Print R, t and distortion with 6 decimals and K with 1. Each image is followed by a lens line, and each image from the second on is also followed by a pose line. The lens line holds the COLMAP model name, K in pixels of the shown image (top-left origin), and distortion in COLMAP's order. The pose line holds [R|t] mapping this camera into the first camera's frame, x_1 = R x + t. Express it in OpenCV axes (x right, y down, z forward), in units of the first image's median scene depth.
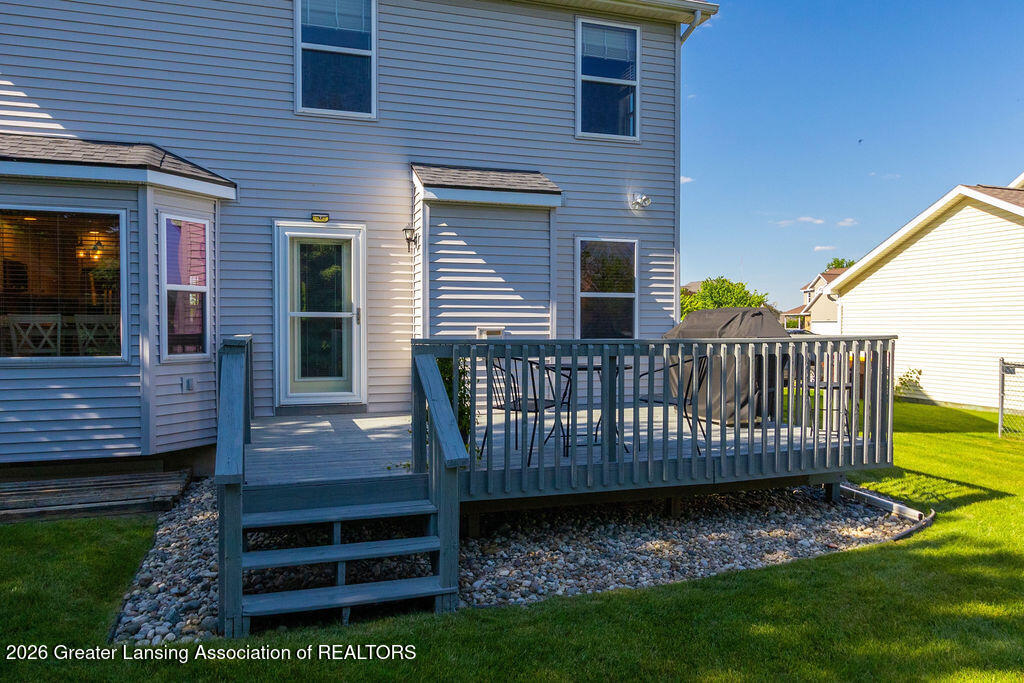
lens RADIAL K [[754.6, 0, 512.1], [0, 754.6, 341.4], [0, 0, 1]] dist [-0.001777, -0.000110]
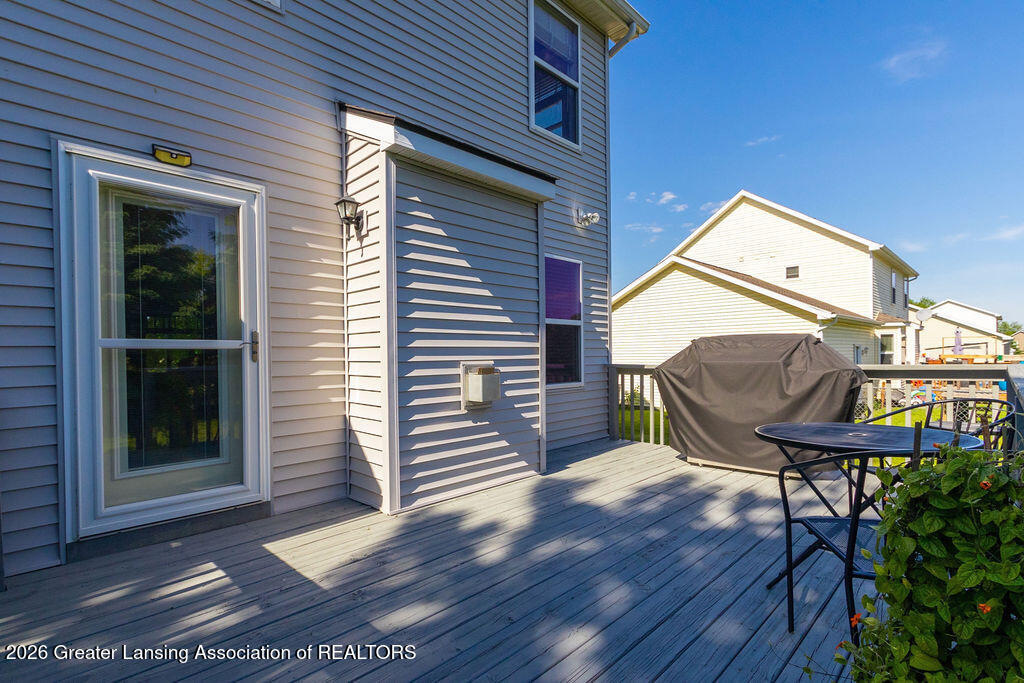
lens RADIAL K [[503.7, 0, 520.0], [0, 503.7, 359.1], [0, 0, 1]] dist [0.000918, 0.000278]
pose [[0.884767, -0.015741, 0.465768, -0.202881], [0.023018, 0.999686, -0.009940, -0.016005], [-0.465466, 0.019516, 0.884851, 0.575930]]
